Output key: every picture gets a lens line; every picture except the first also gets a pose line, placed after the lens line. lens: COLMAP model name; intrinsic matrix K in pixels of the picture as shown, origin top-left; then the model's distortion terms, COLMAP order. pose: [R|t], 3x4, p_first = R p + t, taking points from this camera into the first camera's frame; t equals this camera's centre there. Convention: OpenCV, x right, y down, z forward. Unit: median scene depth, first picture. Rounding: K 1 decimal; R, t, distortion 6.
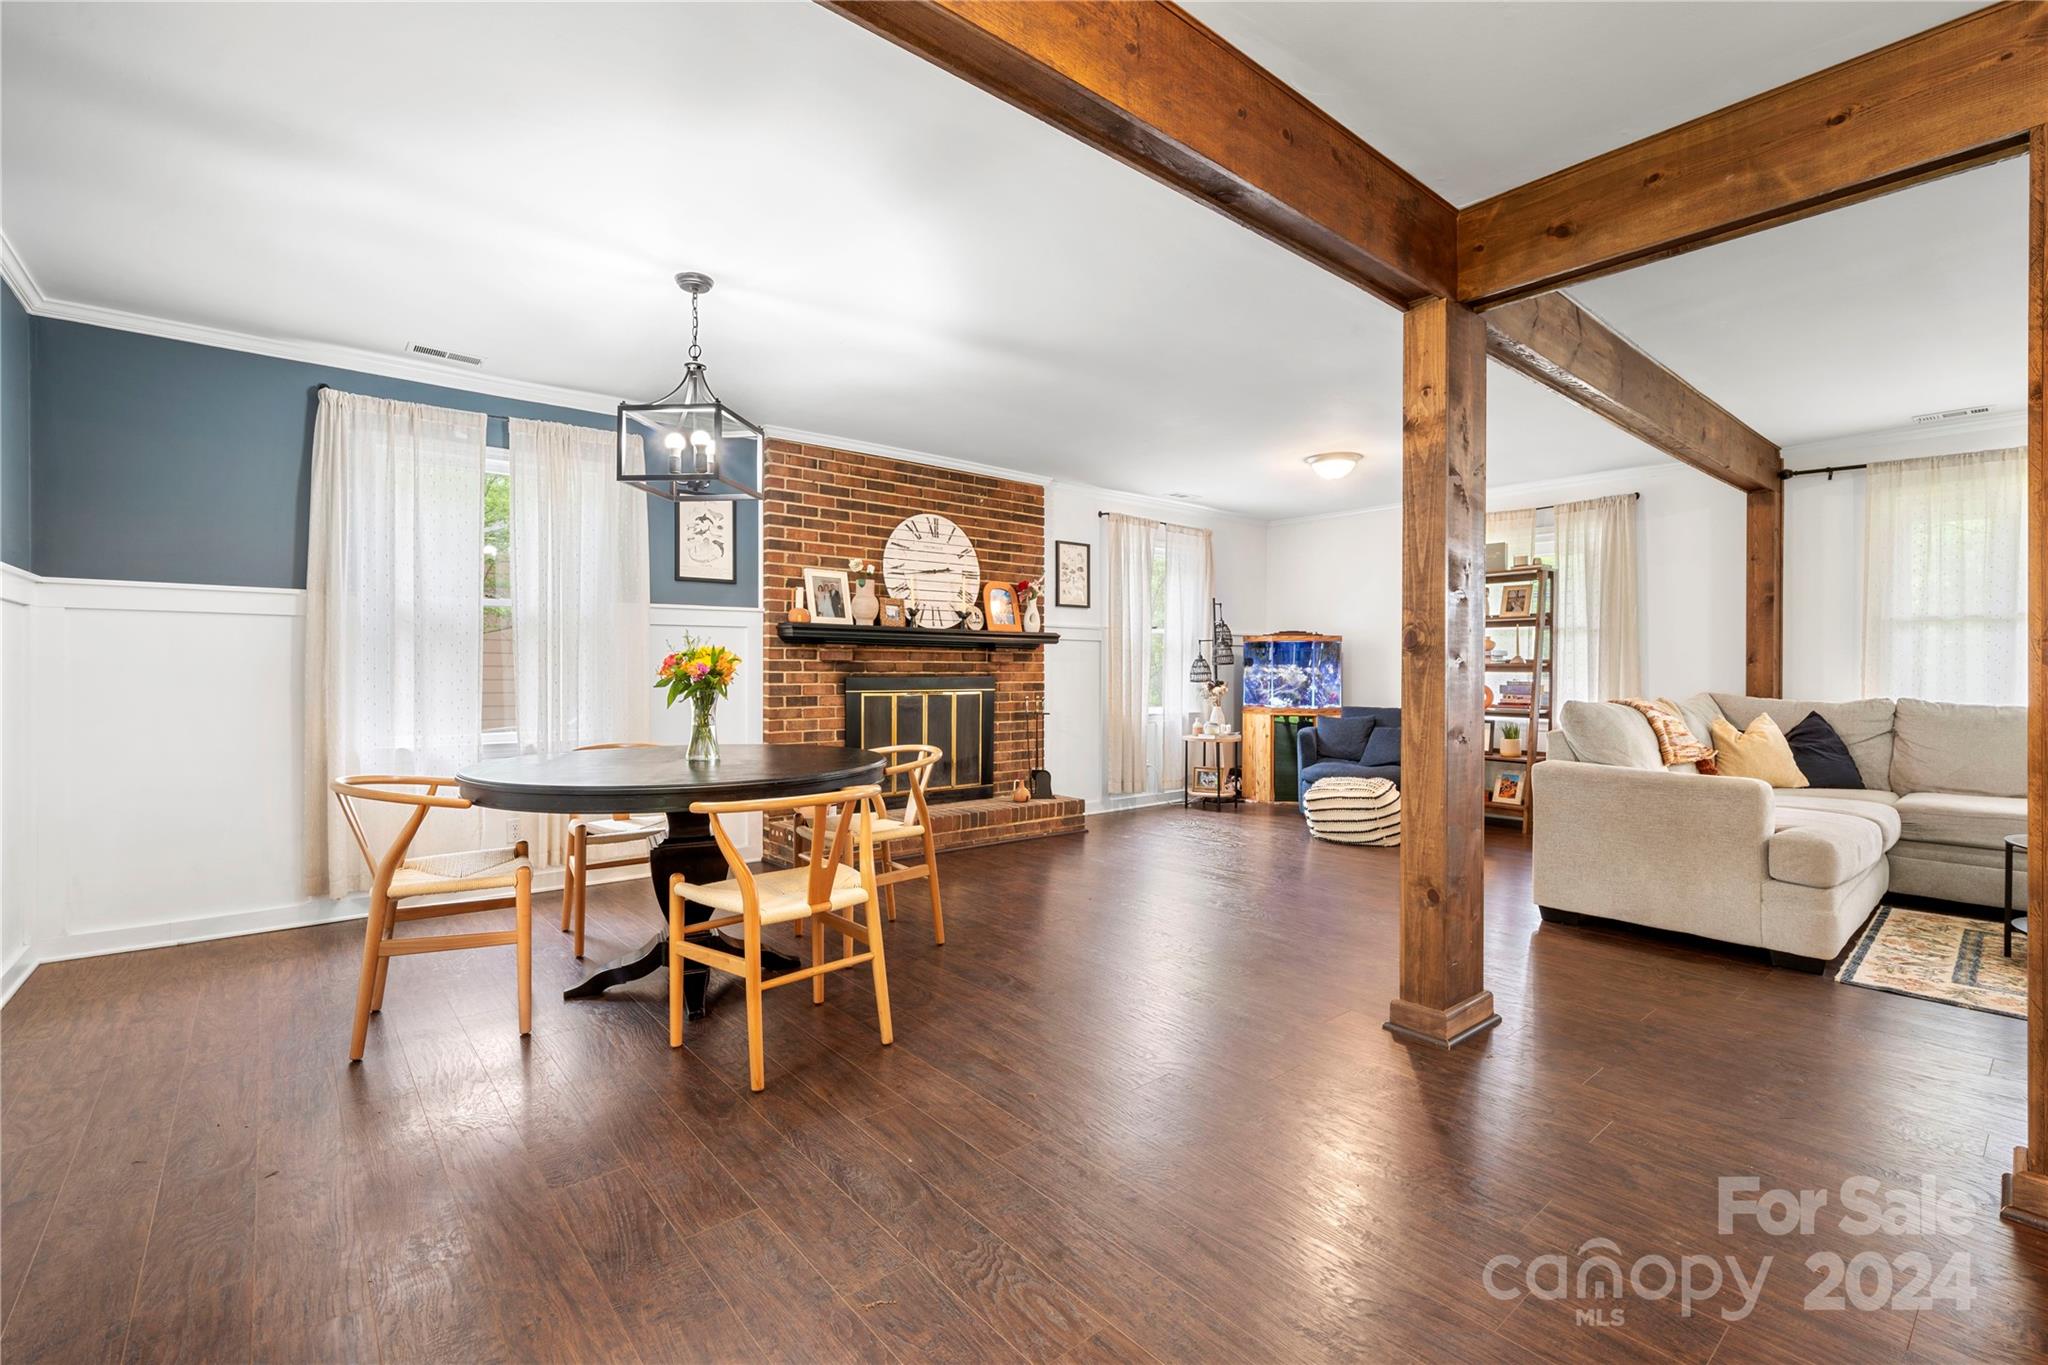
lens RADIAL K [[900.2, 0, 1015.9], [0, 900.2, 675.8], [0, 0, 1]] dist [0.001370, 0.000219]
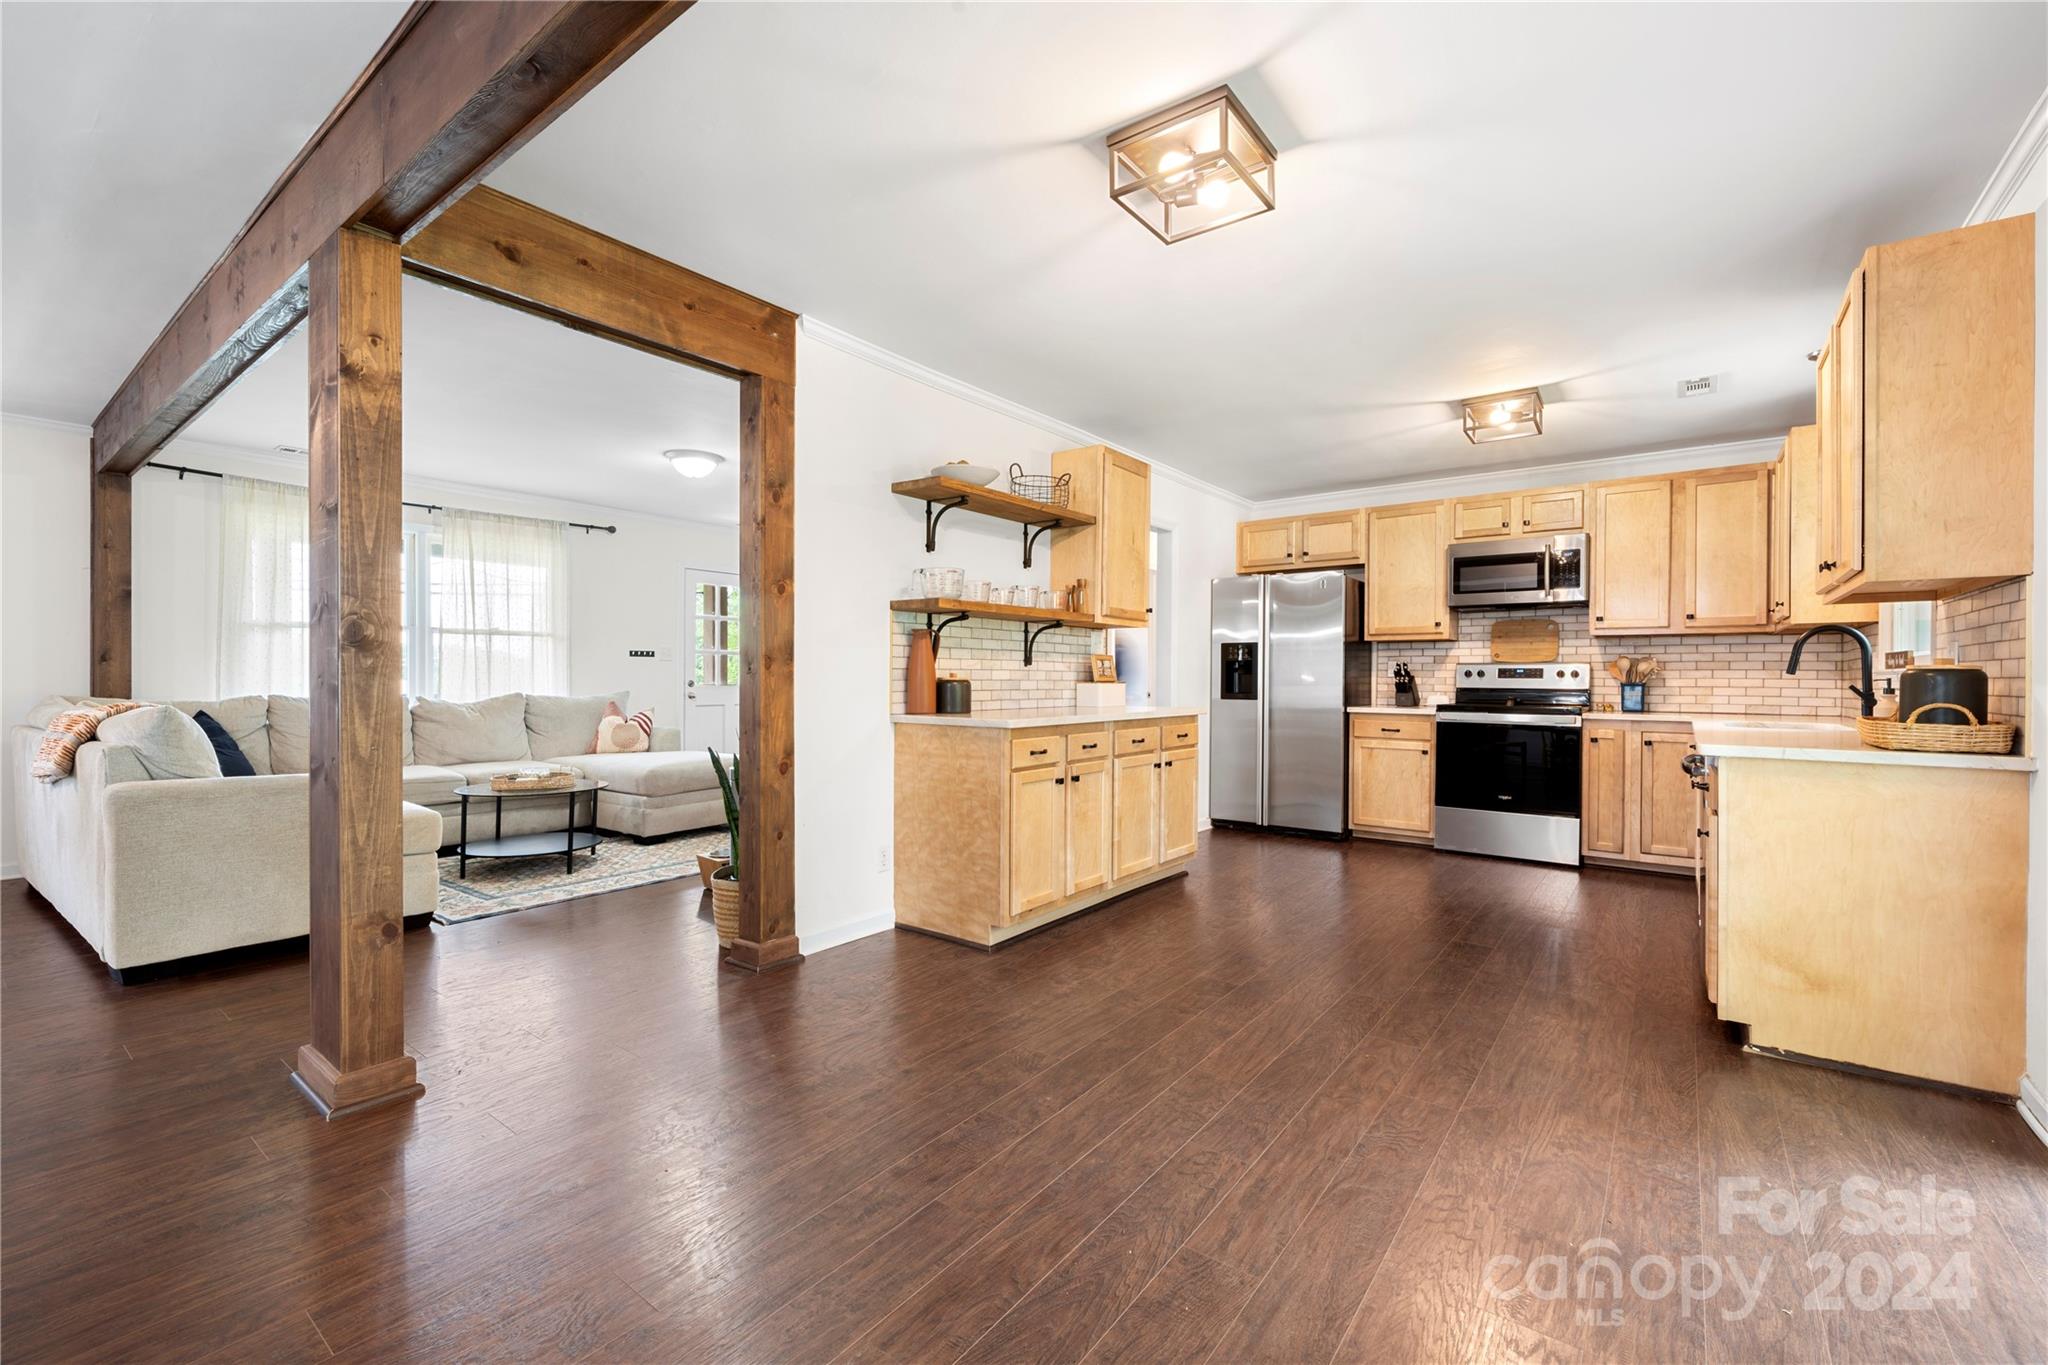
lens RADIAL K [[850.1, 0, 1026.4], [0, 850.1, 714.9], [0, 0, 1]] dist [-0.000053, -0.000067]
pose [[-0.231443, -0.050159, 0.971555, -0.231341], [0.002647, 0.998634, 0.052187, -0.001757], [-0.972845, 0.014650, -0.230994, 0.285016]]
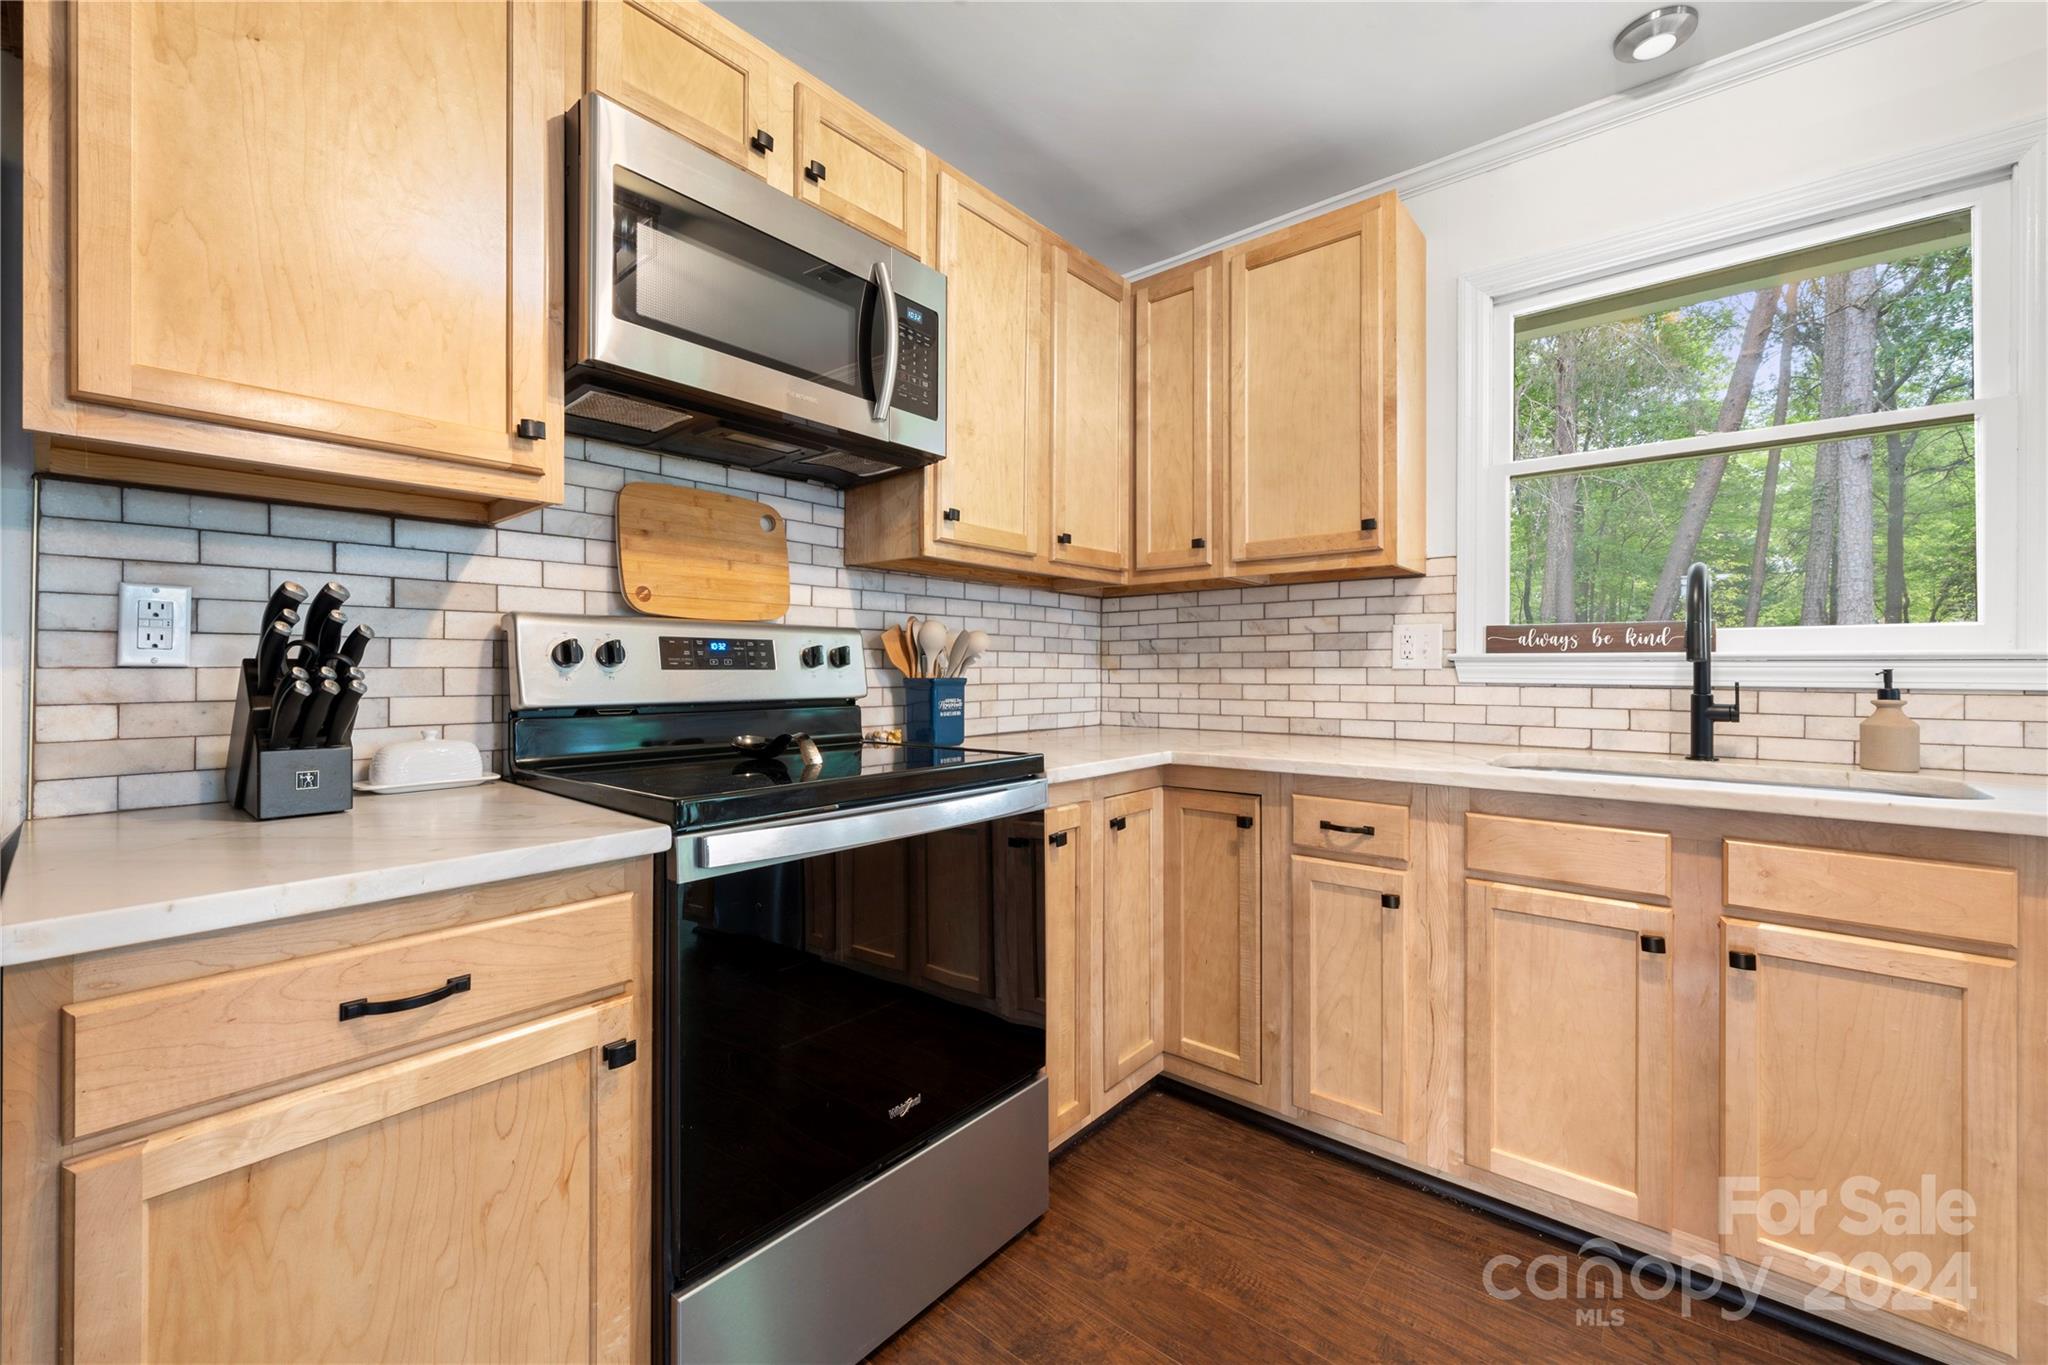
lens RADIAL K [[815.8, 0, 1023.4], [0, 815.8, 665.5], [0, 0, 1]] dist [-0.004817, 0.000164]
pose [[-0.984118, -0.007442, -0.177361, 0.550469], [-0.008503, 0.999950, 0.005222, 0.004985], [0.177313, 0.006647, -0.984132, -0.189602]]
